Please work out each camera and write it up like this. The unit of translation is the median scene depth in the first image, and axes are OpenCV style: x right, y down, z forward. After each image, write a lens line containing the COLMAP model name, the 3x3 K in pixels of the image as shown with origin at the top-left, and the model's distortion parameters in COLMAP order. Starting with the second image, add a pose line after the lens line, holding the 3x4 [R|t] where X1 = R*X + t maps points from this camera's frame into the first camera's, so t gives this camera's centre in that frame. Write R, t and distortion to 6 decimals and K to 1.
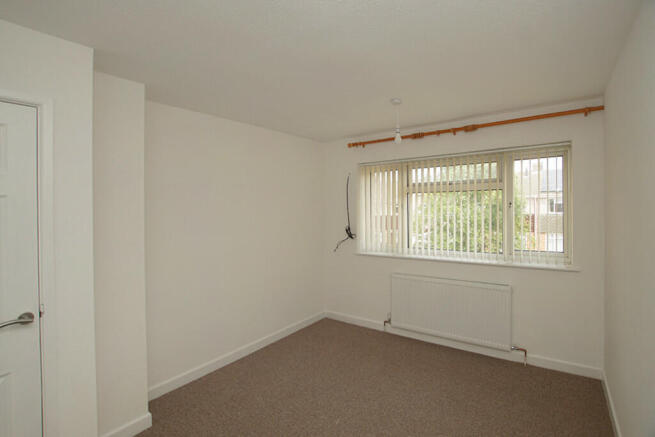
lens RADIAL K [[271.4, 0, 330.6], [0, 271.4, 207.2], [0, 0, 1]] dist [-0.007829, 0.000164]
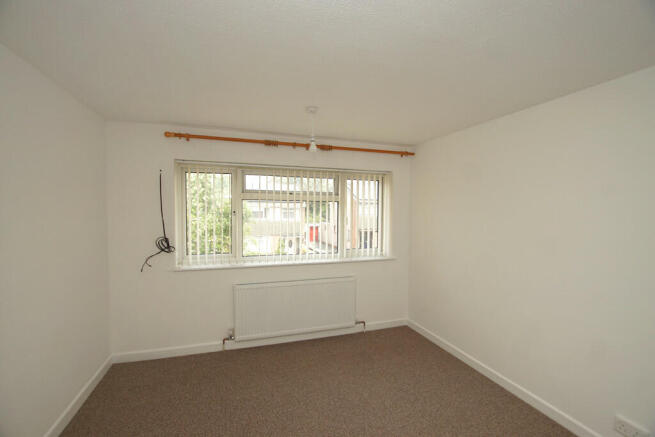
lens RADIAL K [[271.4, 0, 327.2], [0, 271.4, 221.2], [0, 0, 1]] dist [-0.007829, 0.000164]
pose [[0.662980, -0.001487, 0.748635, -0.342508], [-0.017122, 0.999706, 0.017149, 0.004994], [-0.748441, -0.024188, 0.662760, 0.203949]]
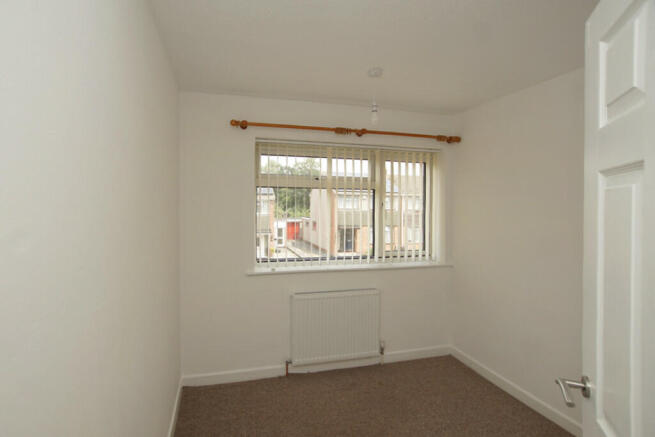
lens RADIAL K [[364.6, 0, 328.1], [0, 364.6, 219.6], [0, 0, 1]] dist [0.023031, 0.000026]
pose [[0.665762, -0.006945, 0.746132, -0.439949], [-0.021507, 0.999363, 0.028493, 0.007097], [-0.745854, -0.035017, 0.665188, 0.262673]]
